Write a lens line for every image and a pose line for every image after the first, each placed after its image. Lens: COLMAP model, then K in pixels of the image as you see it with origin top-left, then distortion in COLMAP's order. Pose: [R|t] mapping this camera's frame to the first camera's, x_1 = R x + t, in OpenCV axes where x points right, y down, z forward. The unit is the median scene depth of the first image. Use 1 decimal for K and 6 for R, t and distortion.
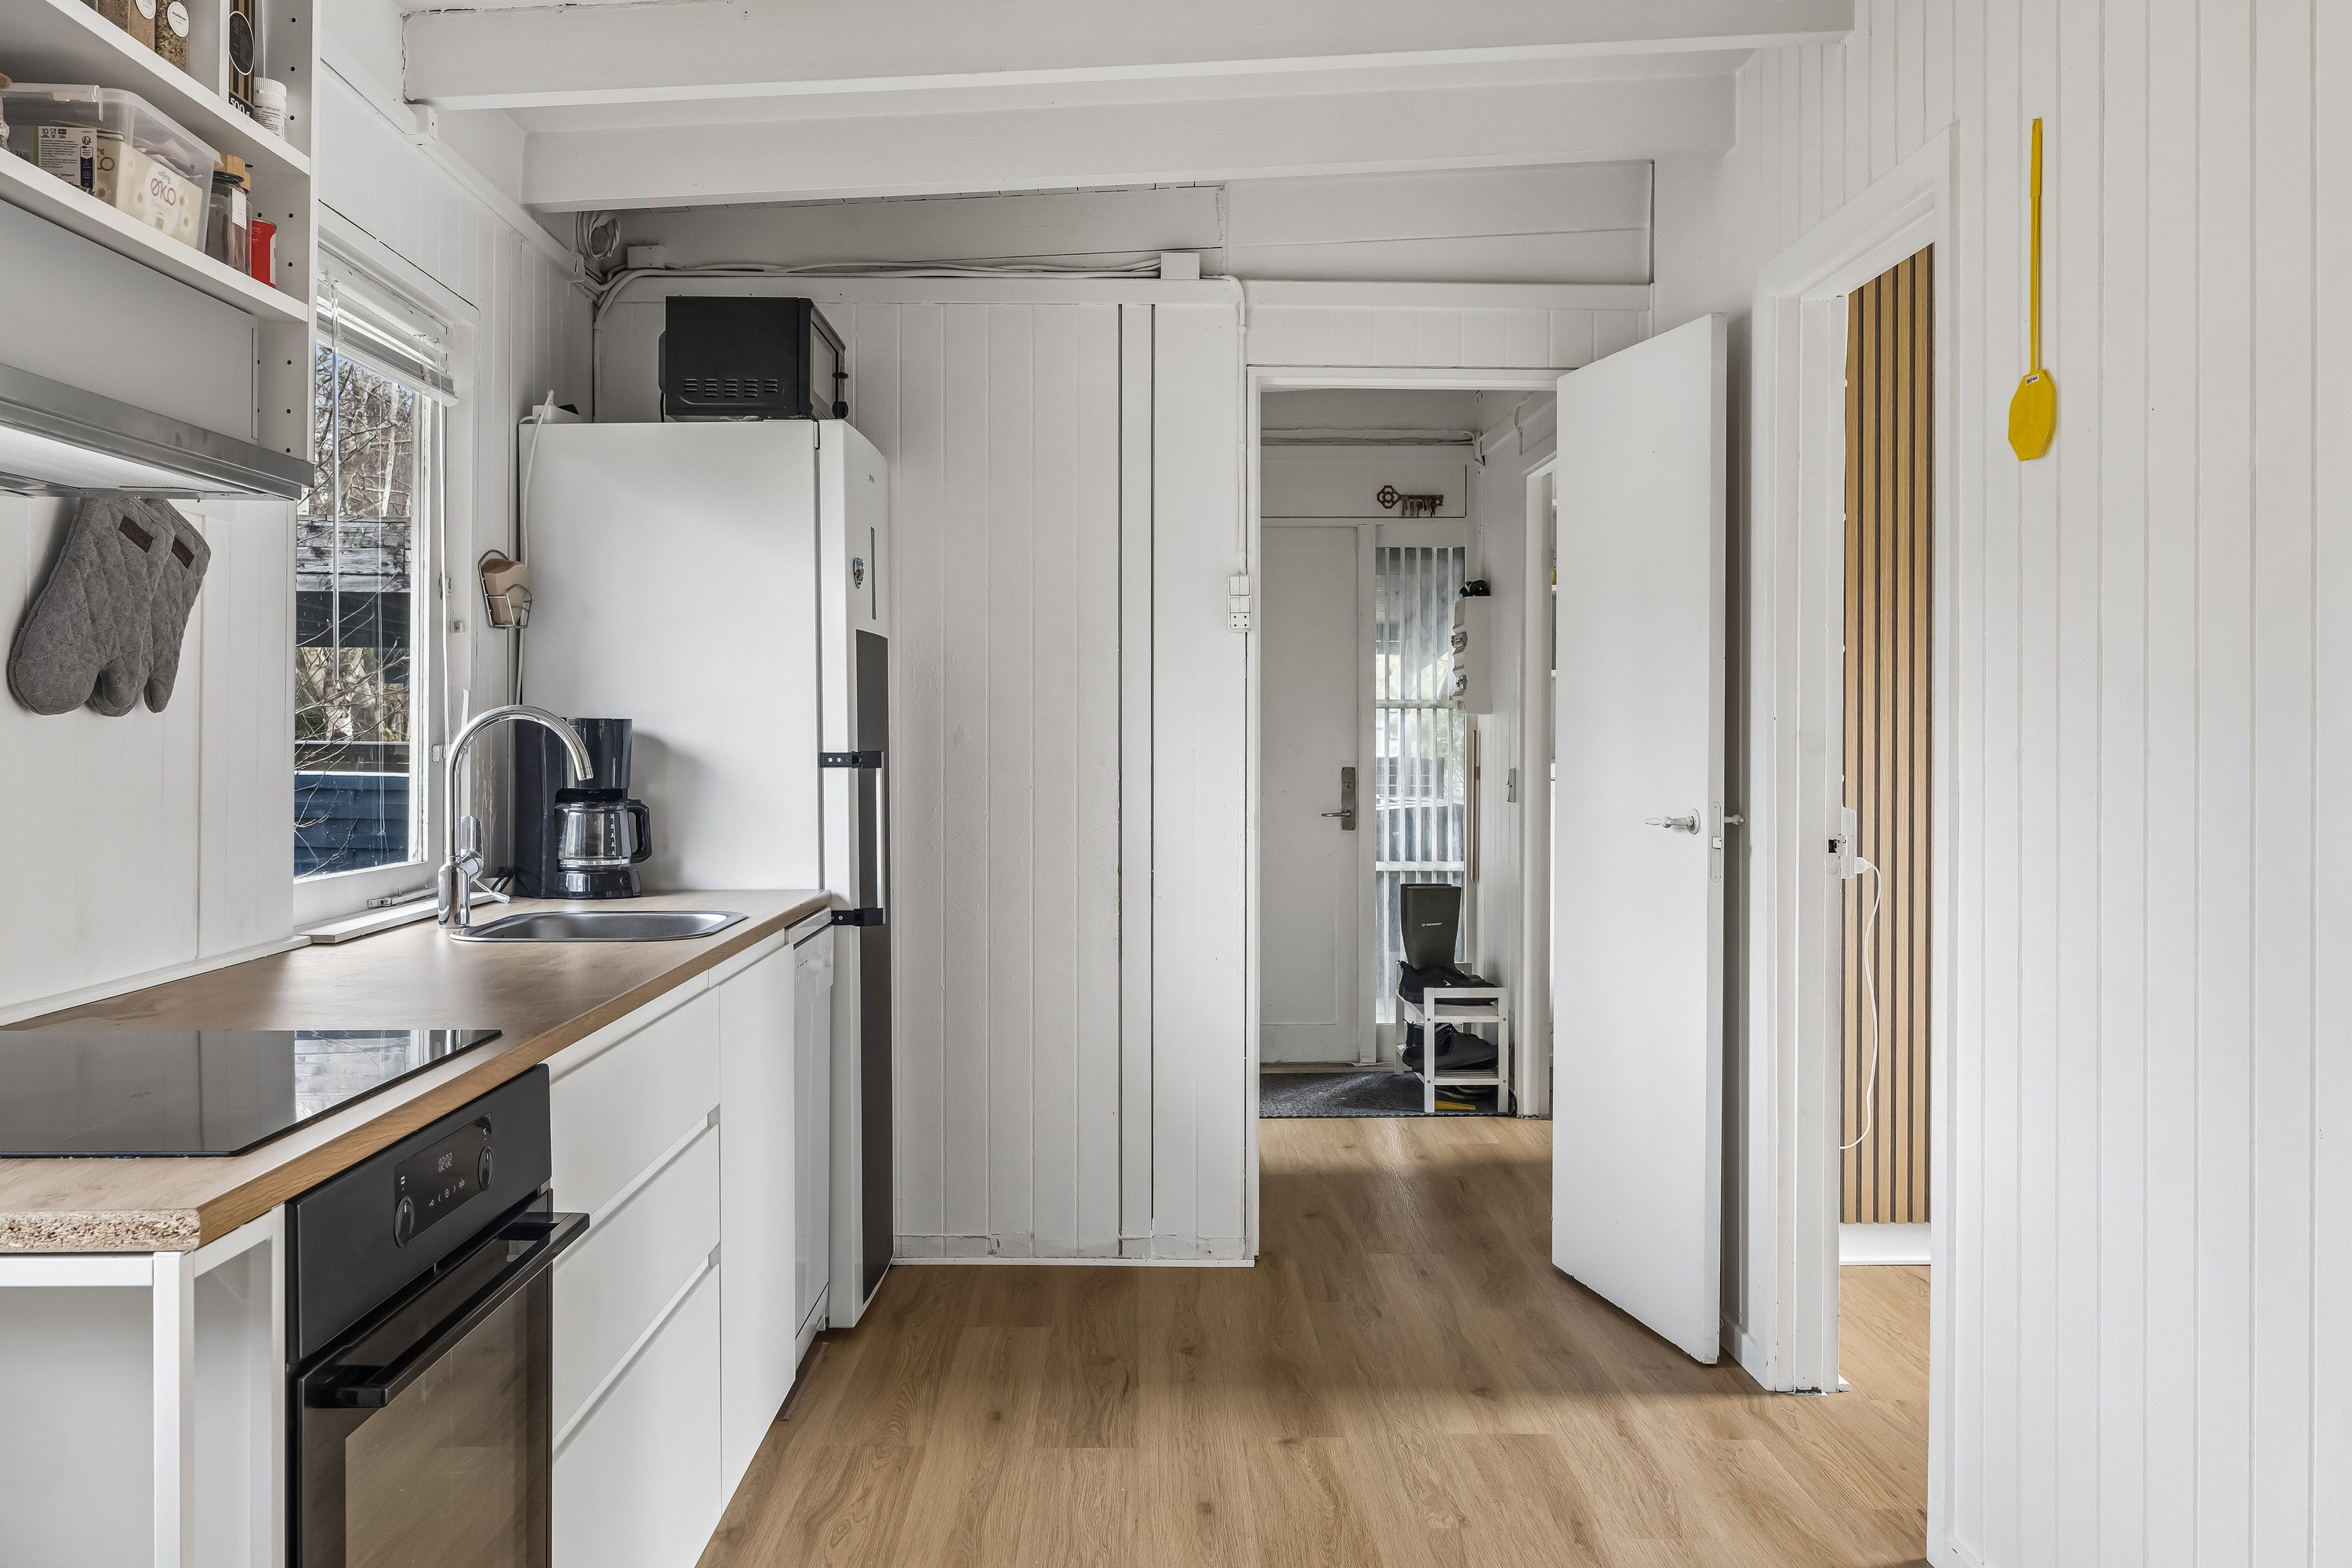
lens RADIAL K [[1945.4, 0, 1179.7], [0, 1945.4, 752.4], [0, 0, 1]] dist [-0.007722, -0.011196]
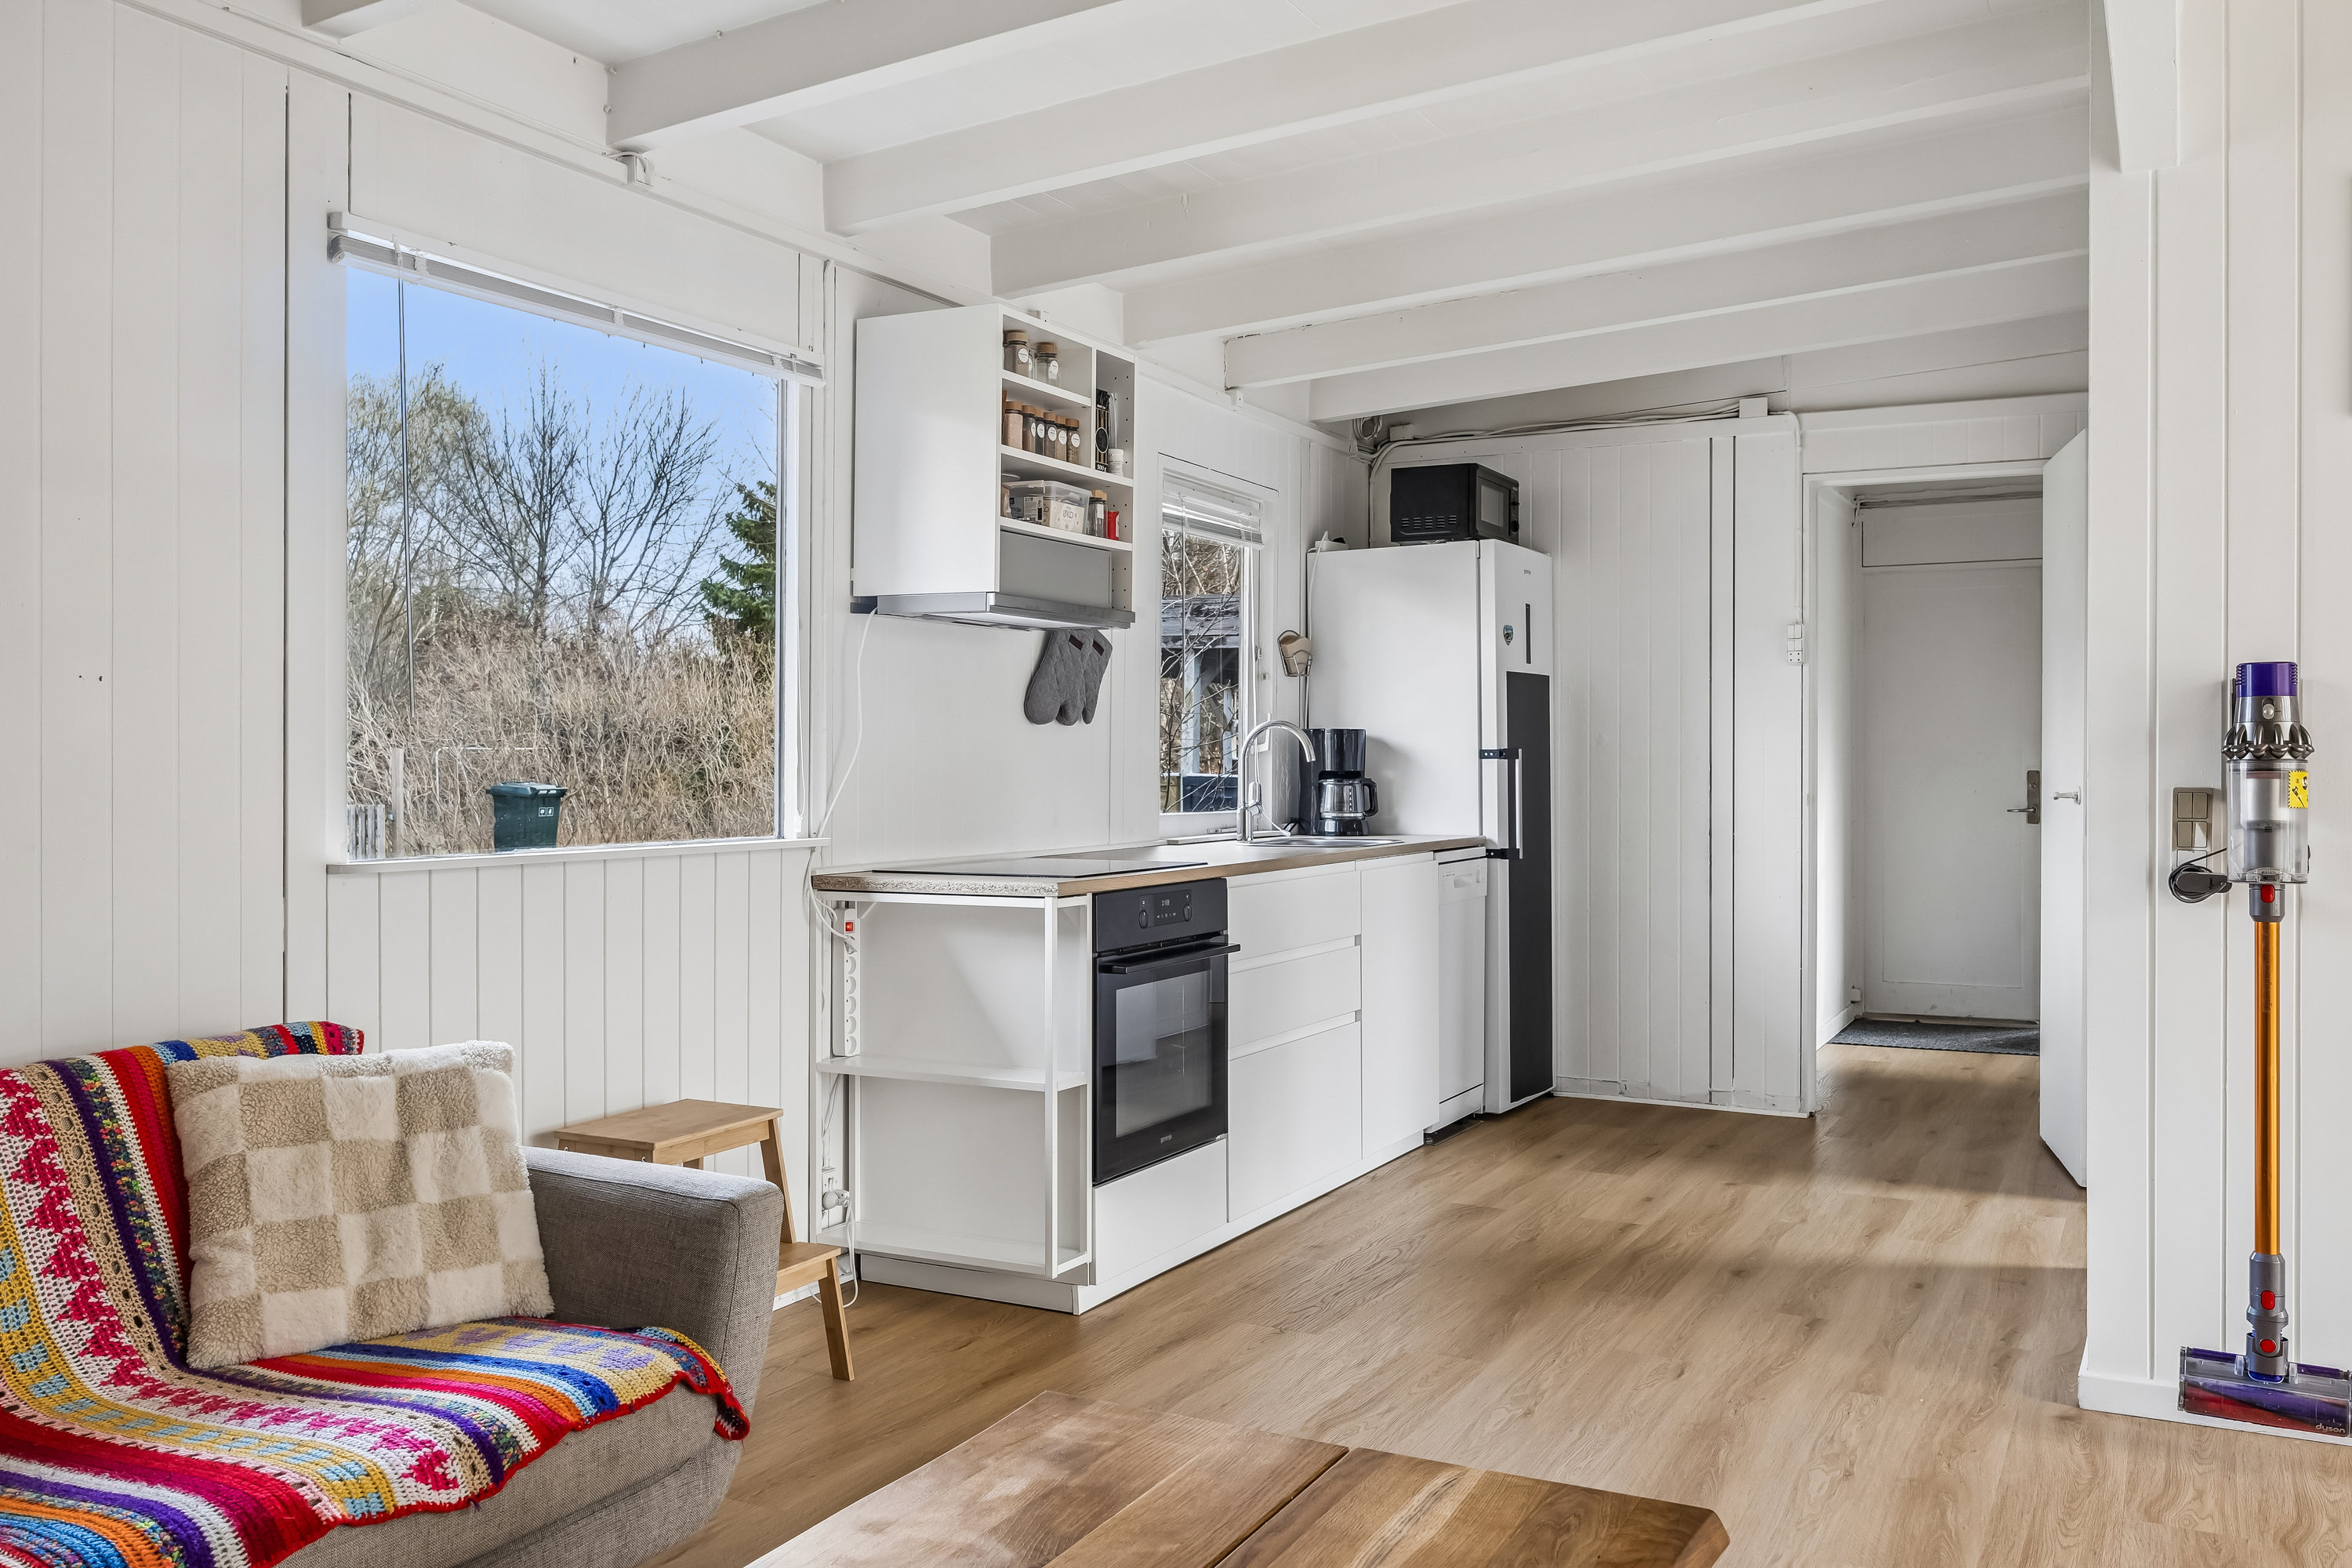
lens RADIAL K [[1945.4, 0, 1179.7], [0, 1945.4, 752.4], [0, 0, 1]] dist [-0.007722, -0.011196]
pose [[0.876151, -0.005643, -0.482004, 0.376153], [-0.001187, 0.999903, -0.013865, 0.025546], [0.482036, 0.012720, 0.876059, -0.524160]]
